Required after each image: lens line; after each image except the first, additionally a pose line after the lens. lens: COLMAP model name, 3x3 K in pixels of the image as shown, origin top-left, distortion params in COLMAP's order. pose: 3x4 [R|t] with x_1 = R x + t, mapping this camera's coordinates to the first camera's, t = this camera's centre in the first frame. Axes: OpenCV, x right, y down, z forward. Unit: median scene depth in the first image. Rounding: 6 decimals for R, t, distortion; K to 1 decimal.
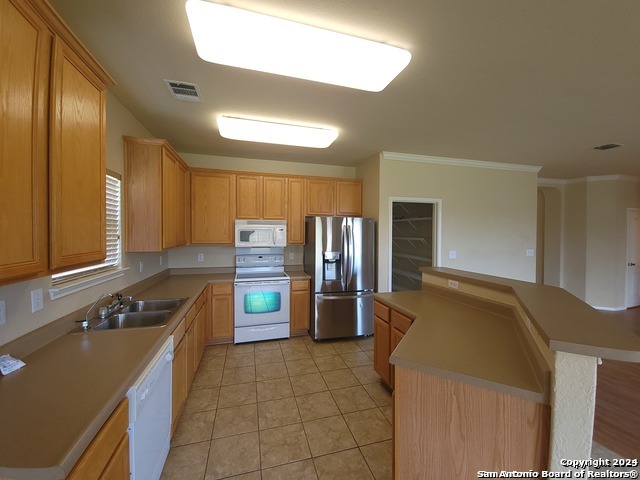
lens RADIAL K [[261.5, 0, 321.2], [0, 261.5, 235.2], [0, 0, 1]] dist [0.000920, -0.001627]
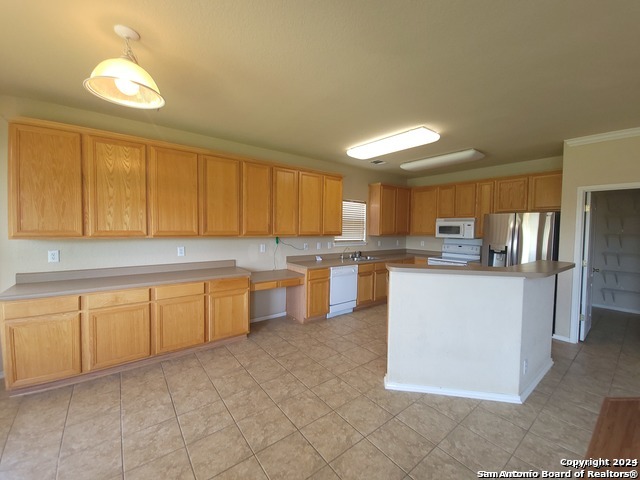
lens RADIAL K [[261.5, 0, 319.7], [0, 261.5, 239.2], [0, 0, 1]] dist [0.000920, -0.001627]
pose [[0.368246, 0.042098, -0.928775, 0.791696], [-0.021671, 0.999092, 0.036692, 0.016544], [0.929476, 0.006616, 0.368824, -0.147248]]
